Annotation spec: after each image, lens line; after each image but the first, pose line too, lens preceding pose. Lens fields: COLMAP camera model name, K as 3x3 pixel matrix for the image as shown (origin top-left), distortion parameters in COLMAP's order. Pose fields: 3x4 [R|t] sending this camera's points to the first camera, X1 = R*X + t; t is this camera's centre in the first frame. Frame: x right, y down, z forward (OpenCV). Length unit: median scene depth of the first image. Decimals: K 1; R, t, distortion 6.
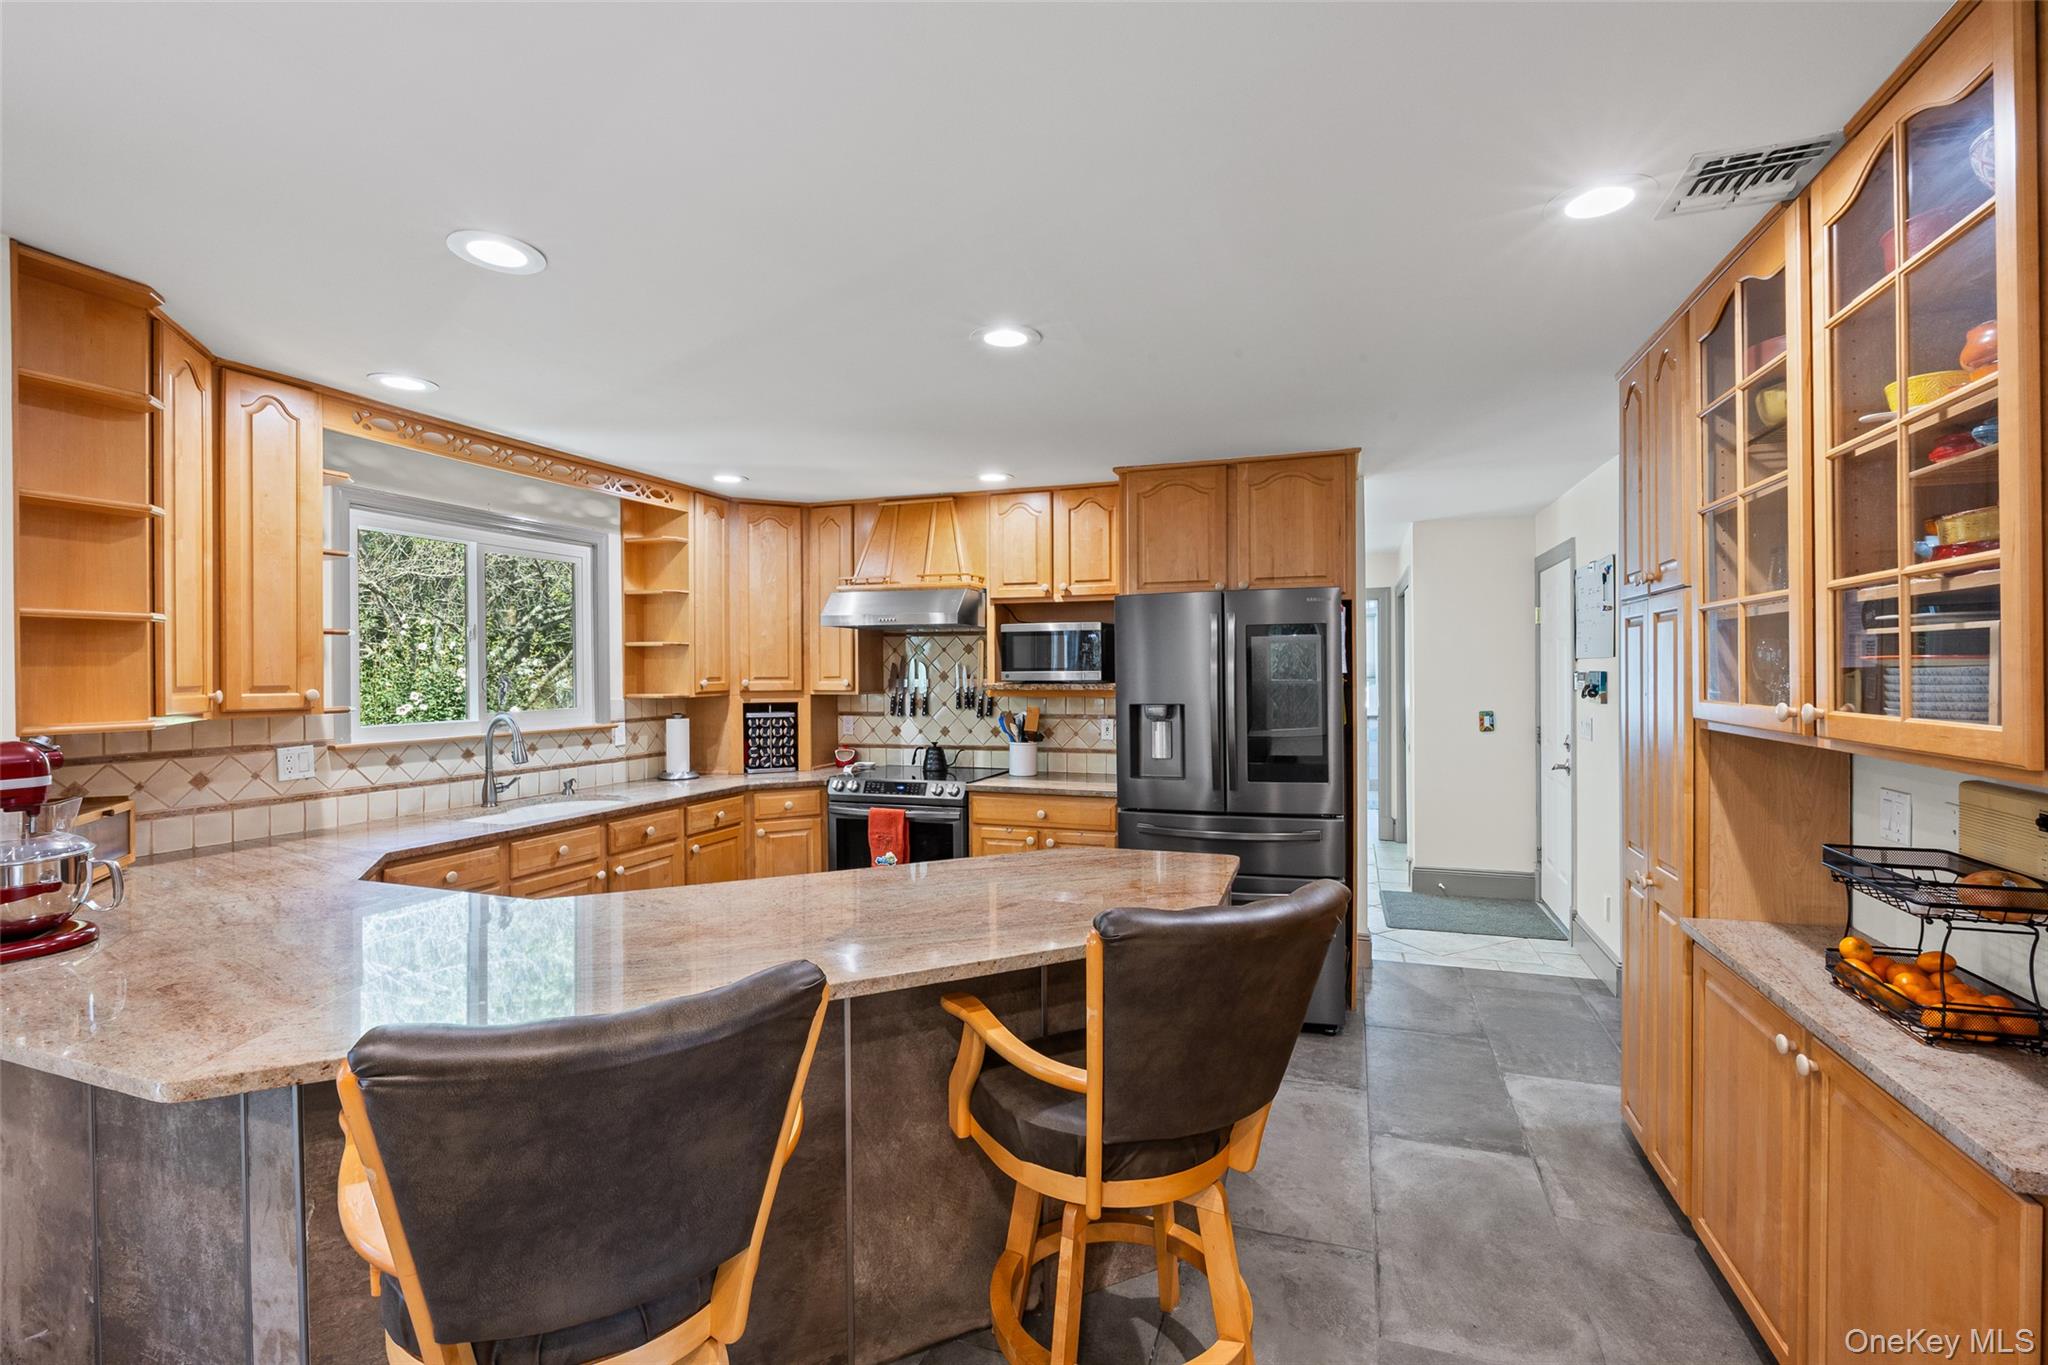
lens RADIAL K [[896.4, 0, 1027.2], [0, 896.4, 675.0], [0, 0, 1]] dist [-0.015822, 0.000477]
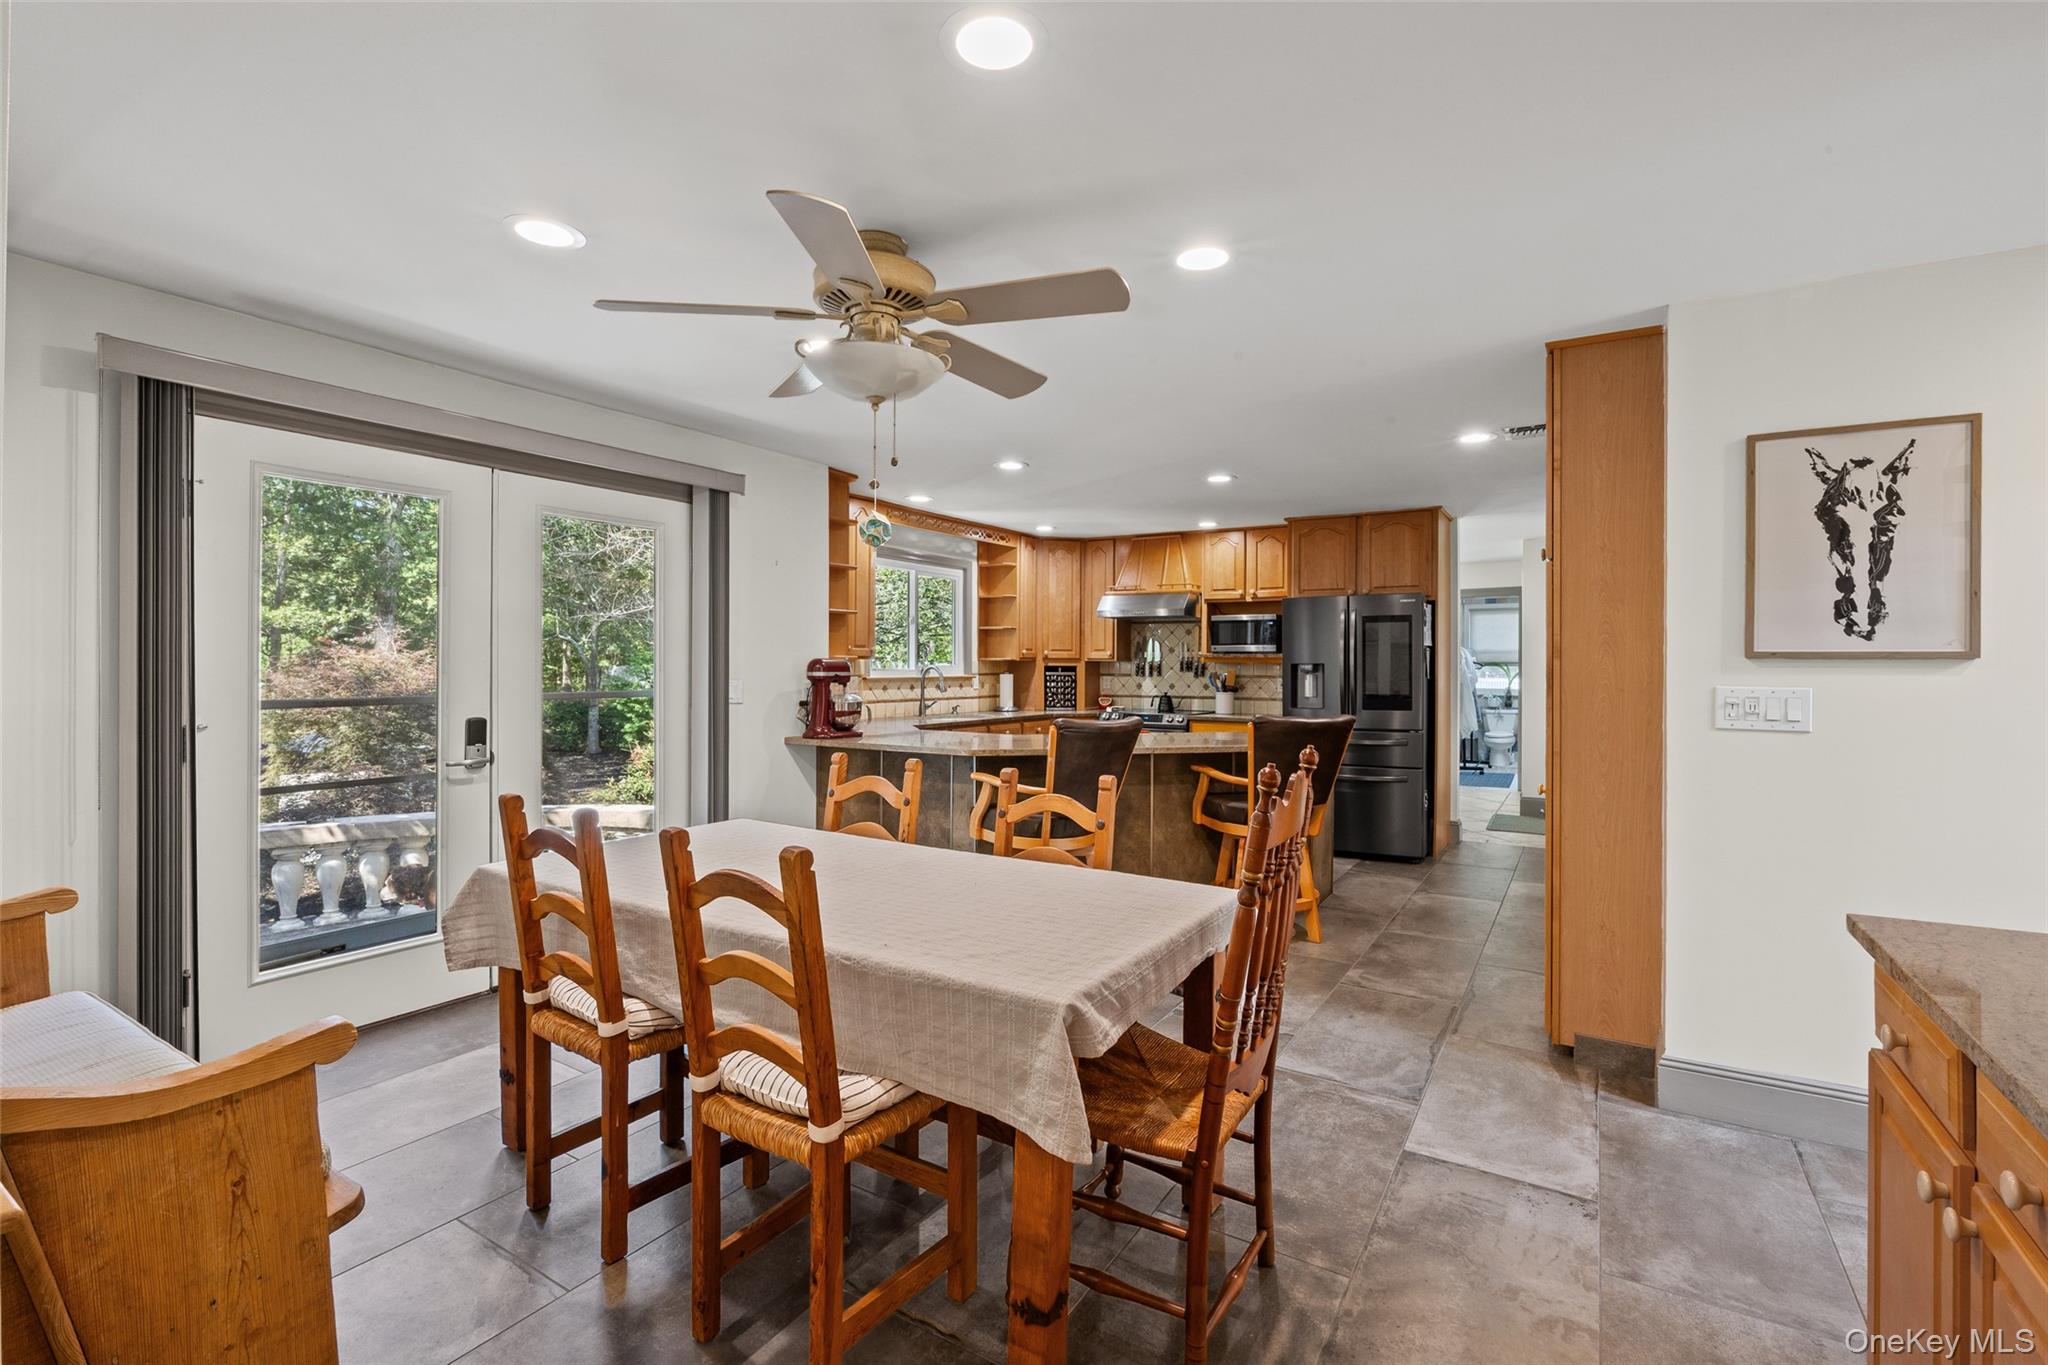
lens RADIAL K [[896.4, 0, 1013.5], [0, 896.4, 668.0], [0, 0, 1]] dist [-0.015822, 0.000477]
pose [[0.972468, 0.011824, -0.232738, 0.000293], [-0.011957, 0.999928, 0.000838, 0.037353], [0.232731, 0.001968, 0.972539, -0.603349]]
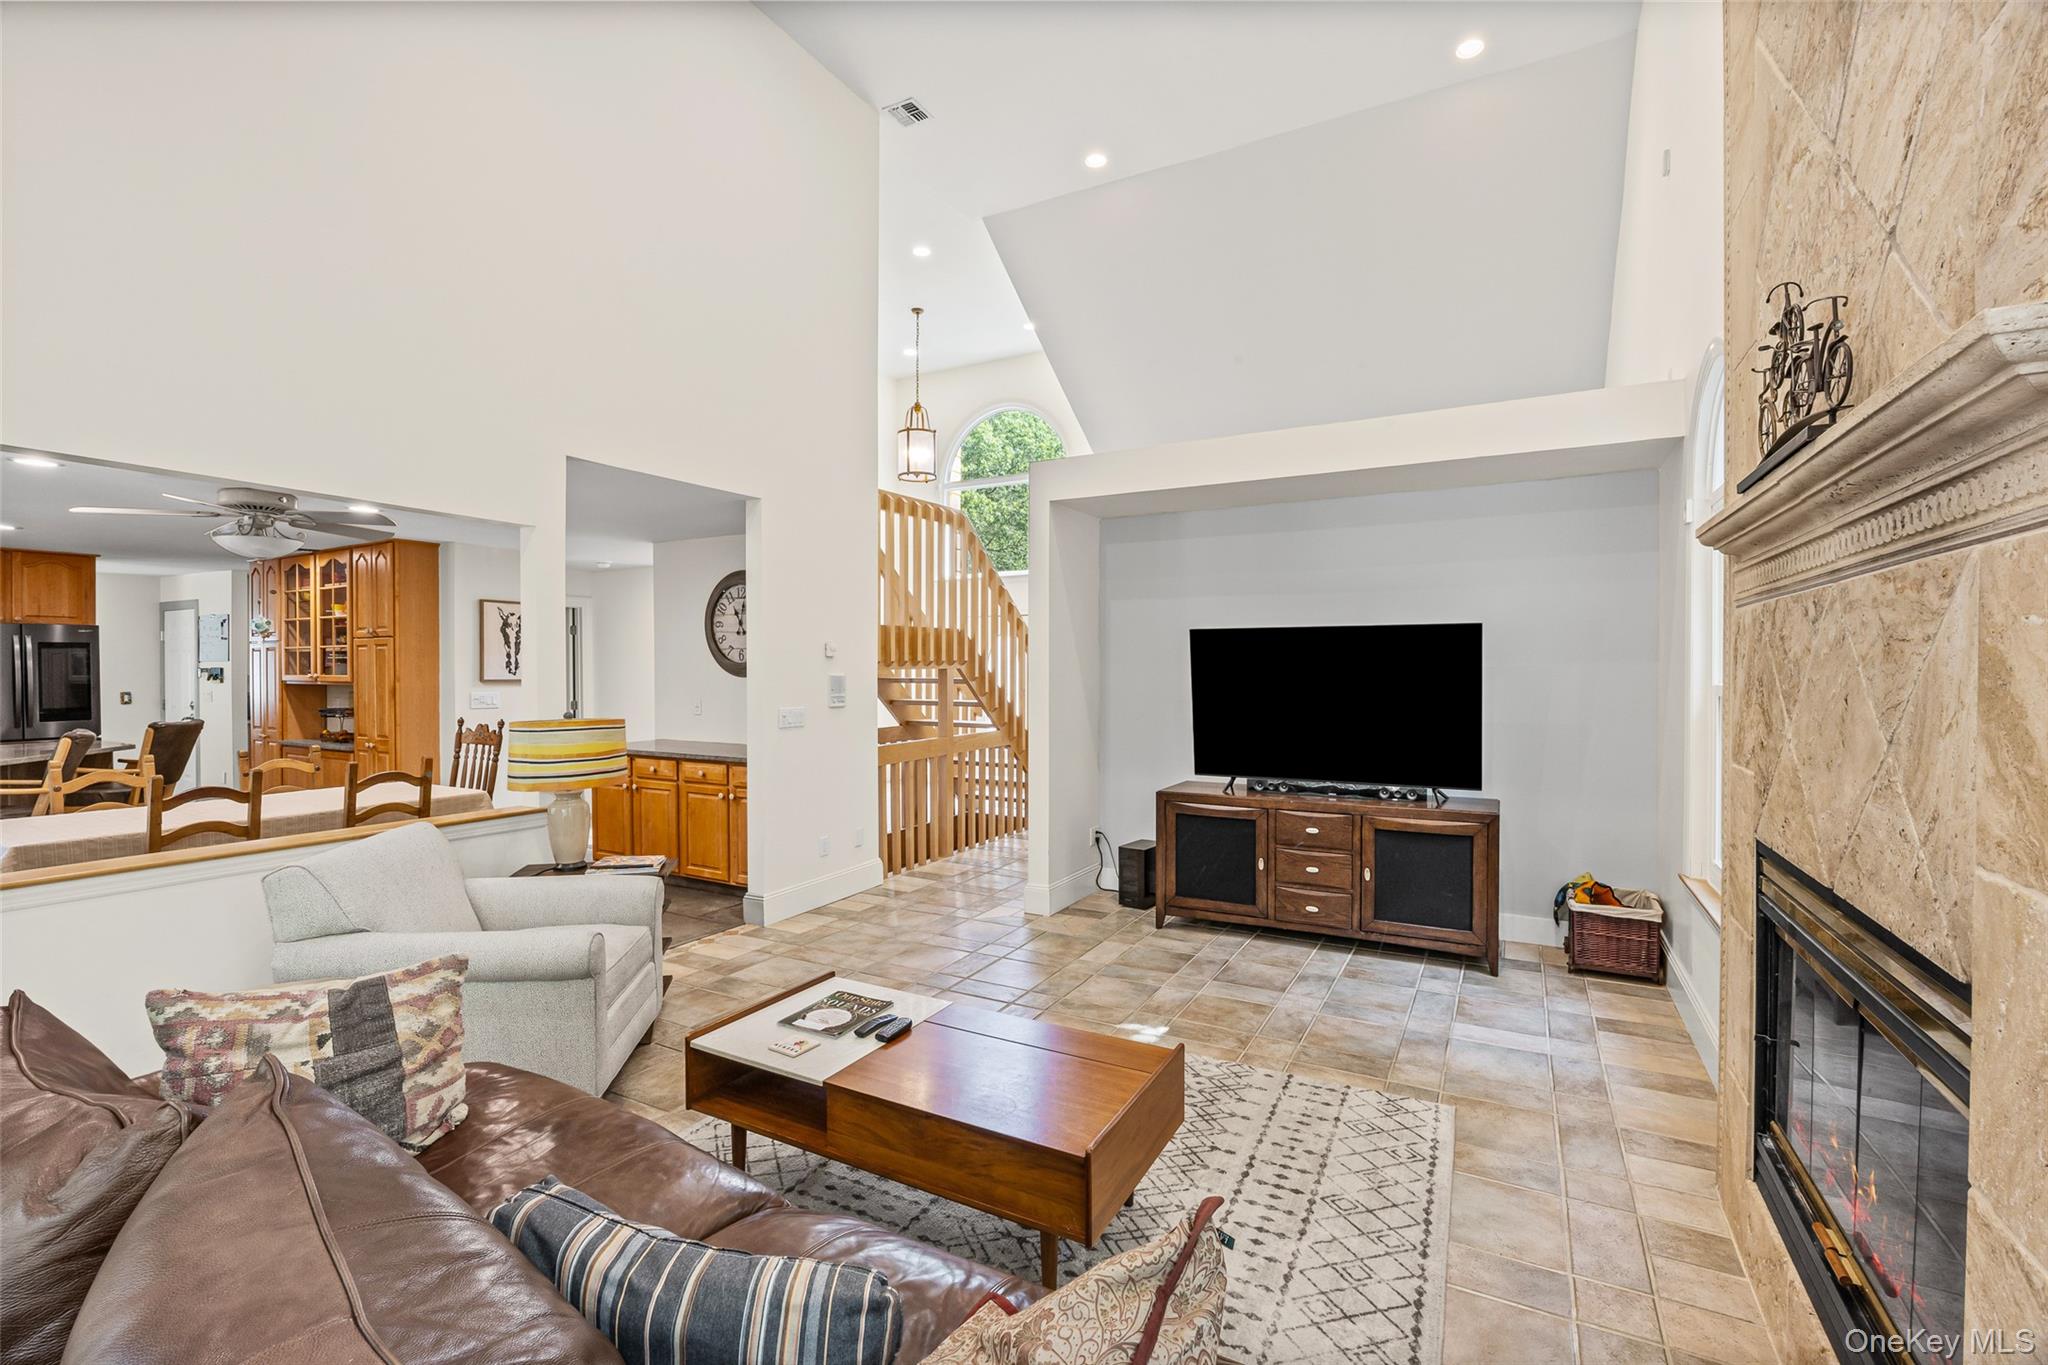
lens RADIAL K [[896.4, 0, 1031.8], [0, 896.4, 679.2], [0, 0, 1]] dist [-0.015822, 0.000477]
pose [[0.164589, -0.006405, 0.986341, -0.984278], [0.004411, 0.999974, 0.005758, 0.017820], [-0.986352, 0.003403, 0.164613, -1.106009]]
